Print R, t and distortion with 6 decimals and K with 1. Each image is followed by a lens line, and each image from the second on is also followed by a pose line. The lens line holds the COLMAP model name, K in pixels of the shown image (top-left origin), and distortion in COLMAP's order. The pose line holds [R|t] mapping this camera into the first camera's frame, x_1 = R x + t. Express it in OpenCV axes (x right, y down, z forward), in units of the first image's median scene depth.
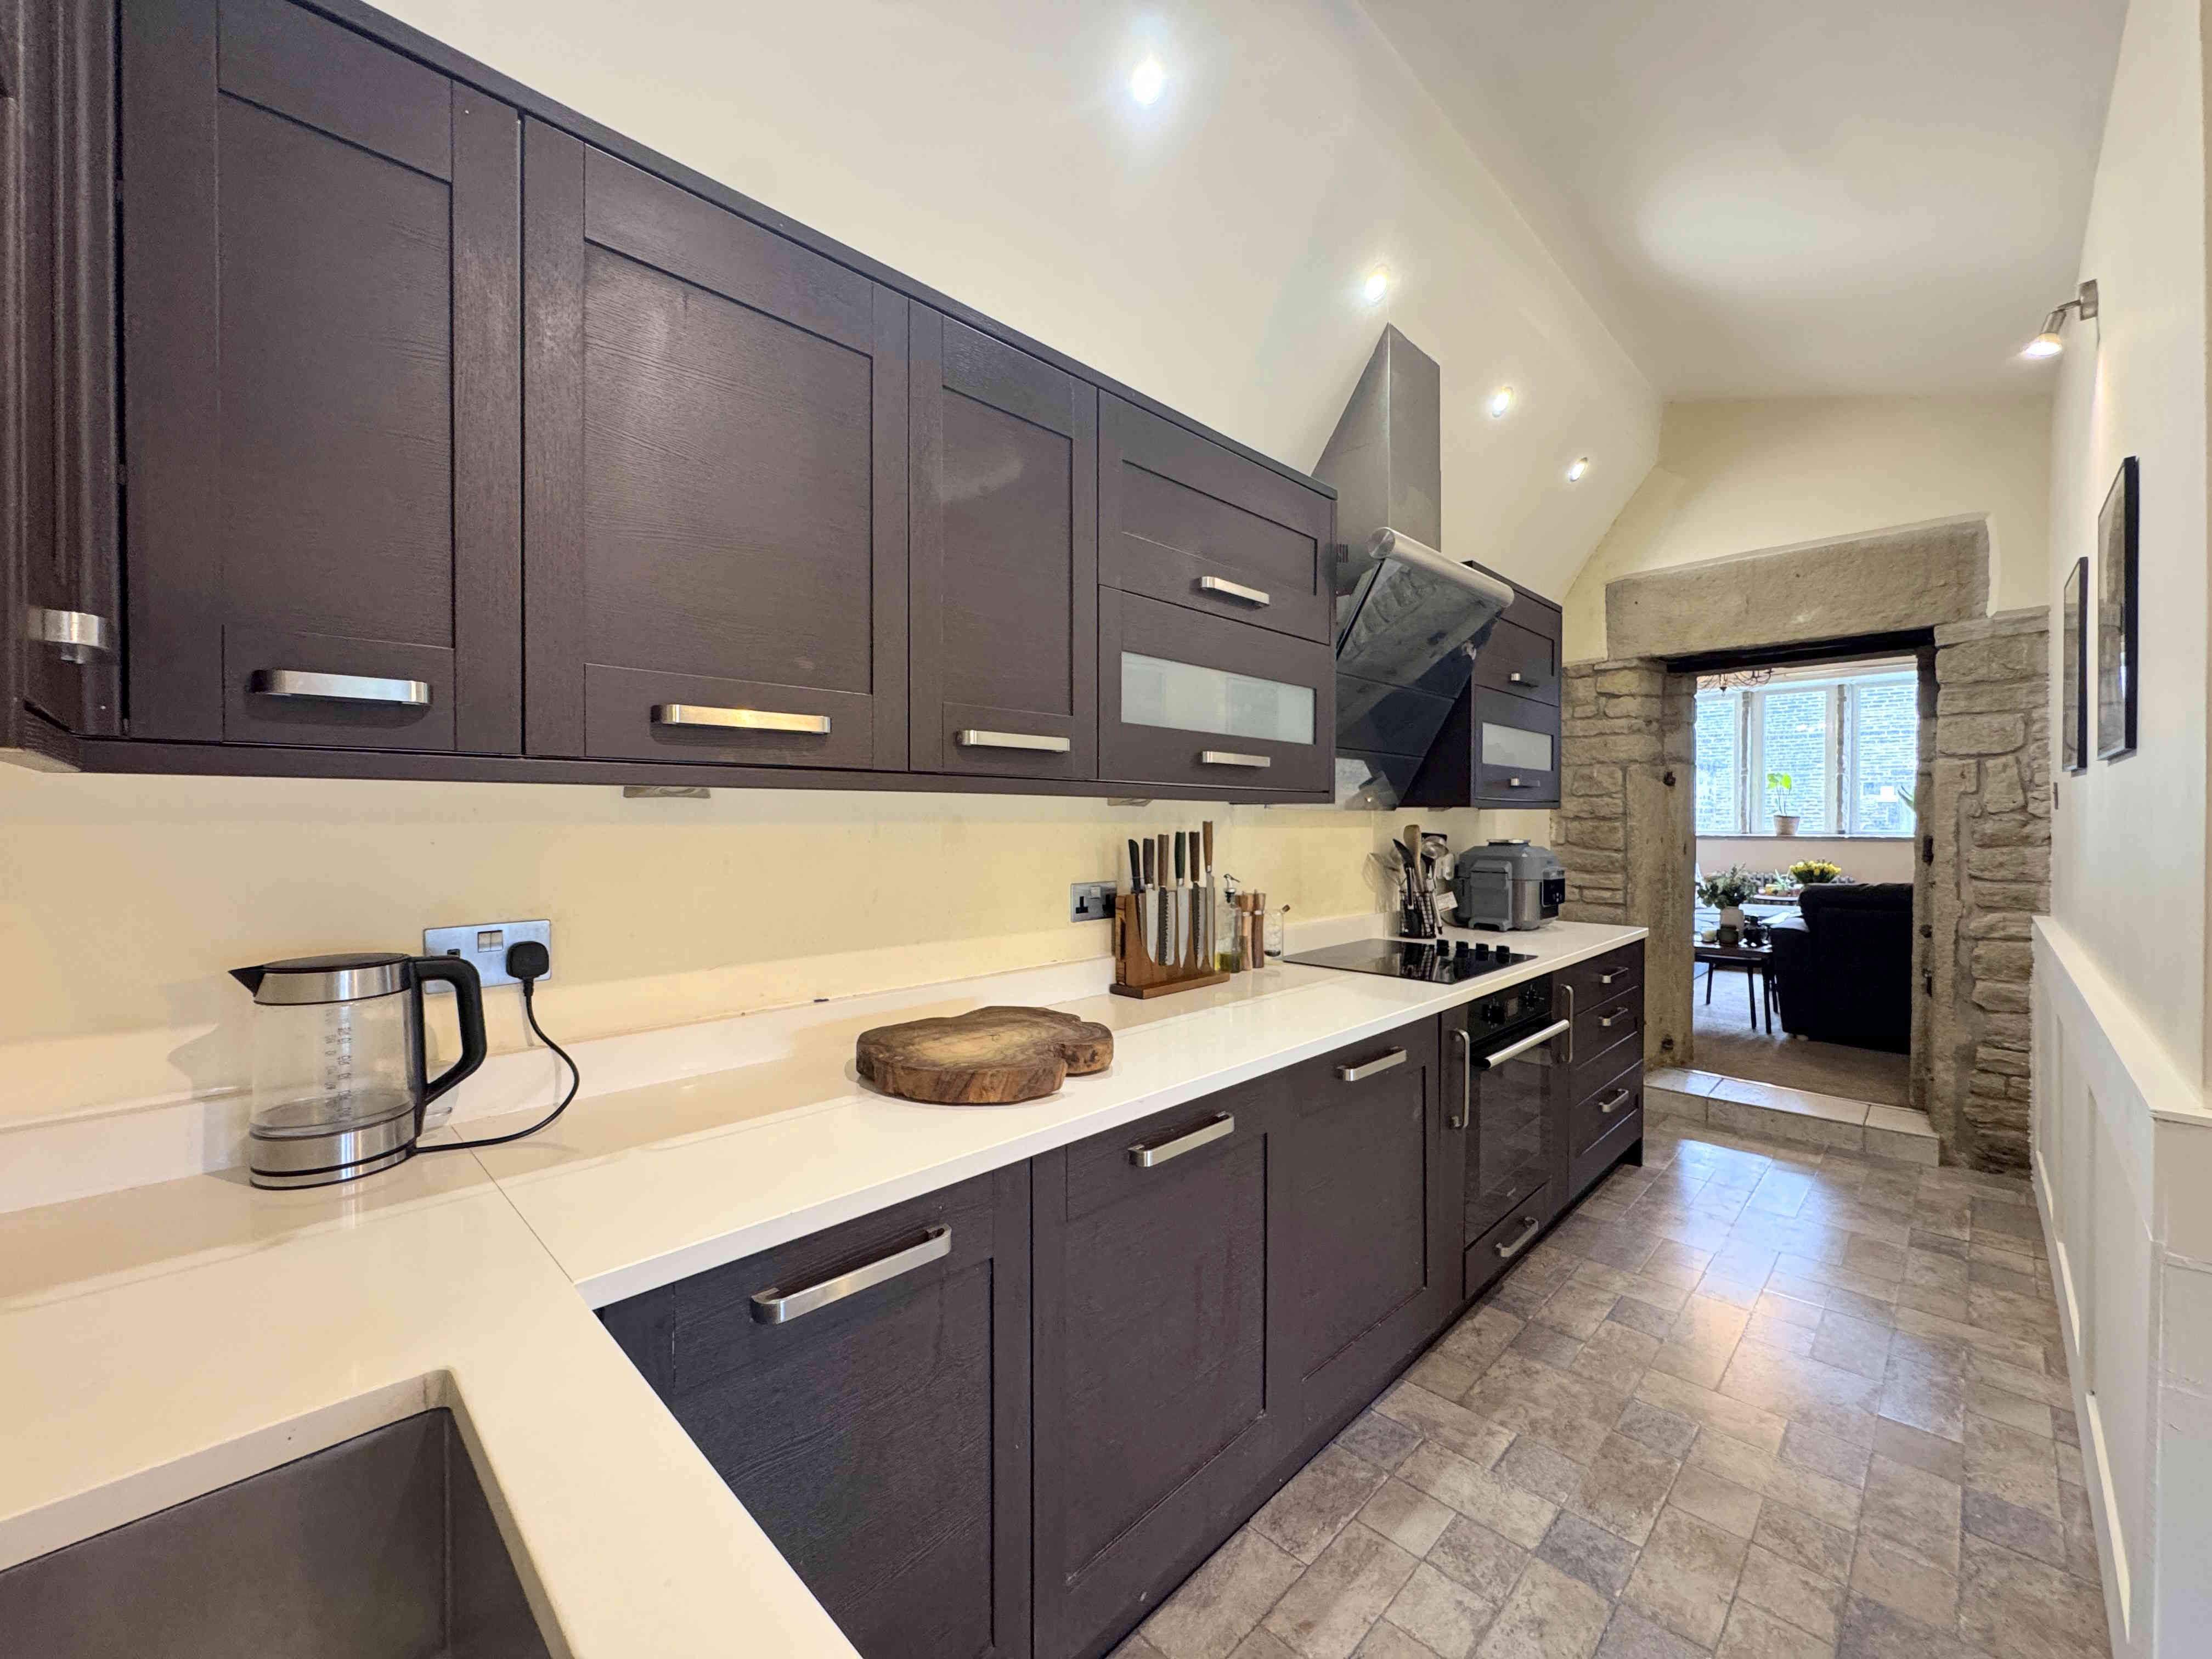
lens RADIAL K [[885.2, 0, 1101.7], [0, 885.2, 830.3], [0, 0, 1]] dist [-0.005780, -0.000741]
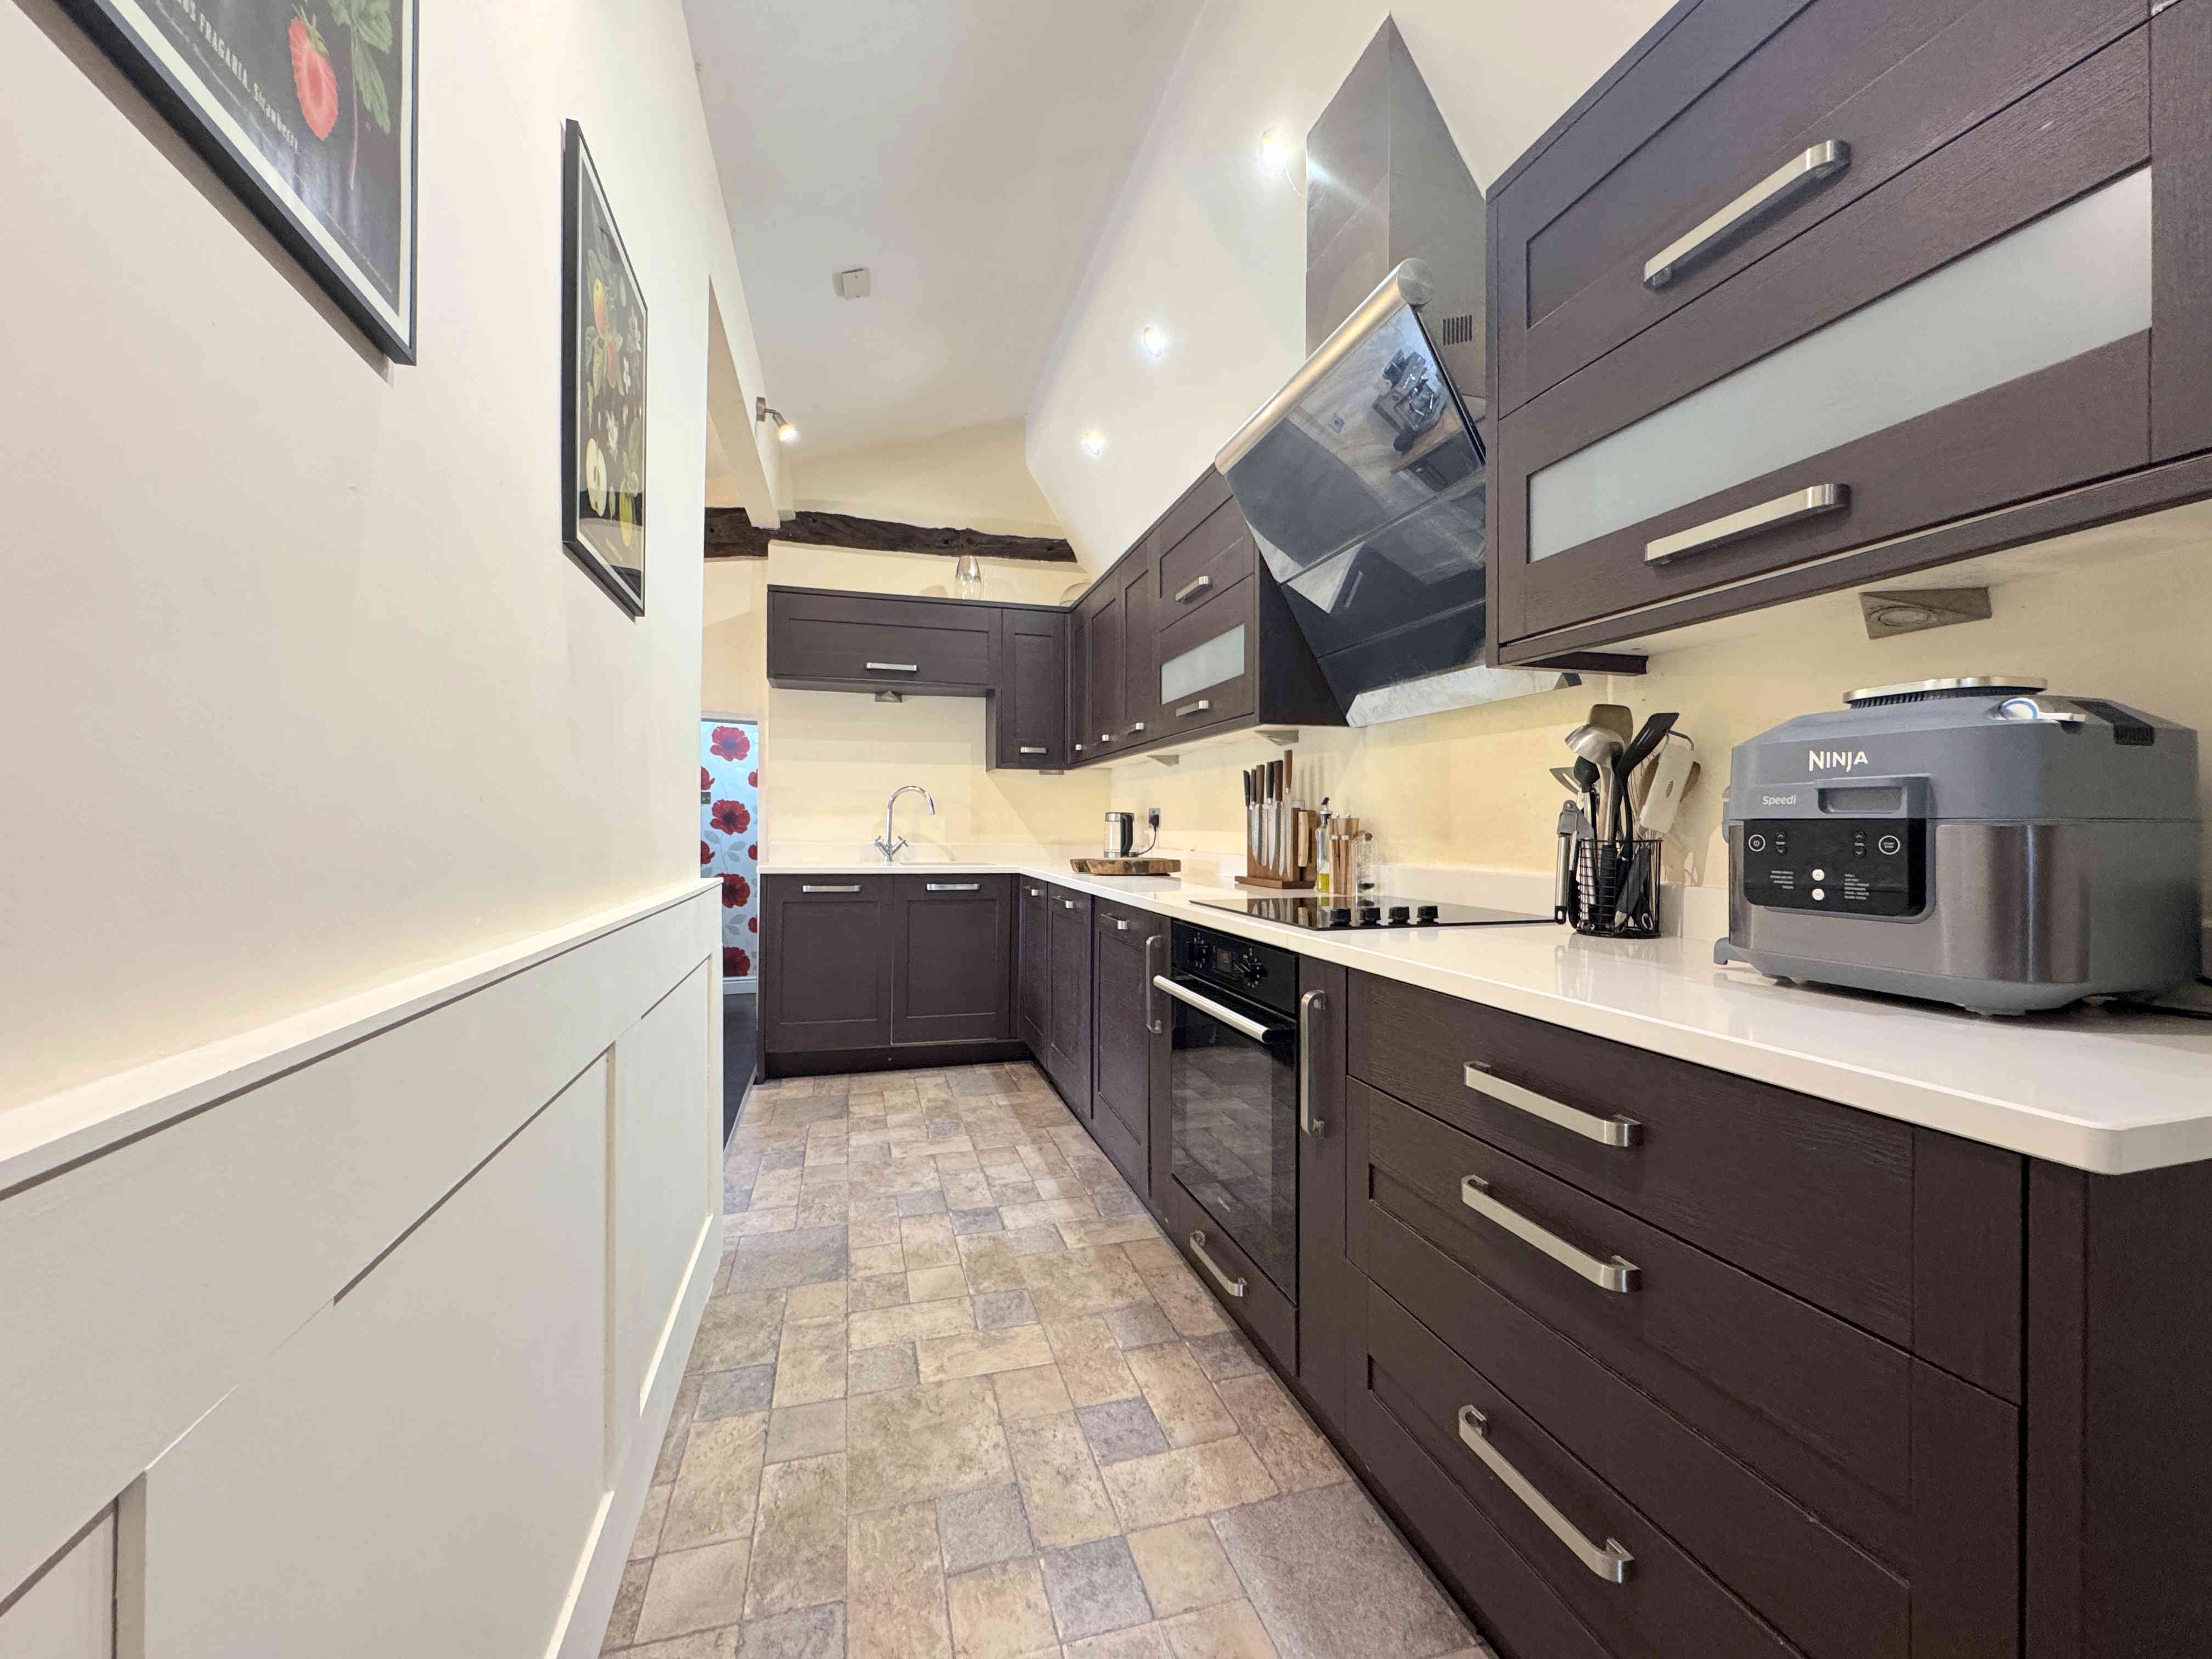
lens RADIAL K [[885.2, 0, 1101.3], [0, 885.2, 822.3], [0, 0, 1]] dist [-0.005780, -0.000741]
pose [[-0.487167, 0.003220, -0.873303, 1.590809], [-0.007656, 0.999939, 0.007958, 0.097775], [0.873275, 0.010563, -0.487113, 1.716406]]
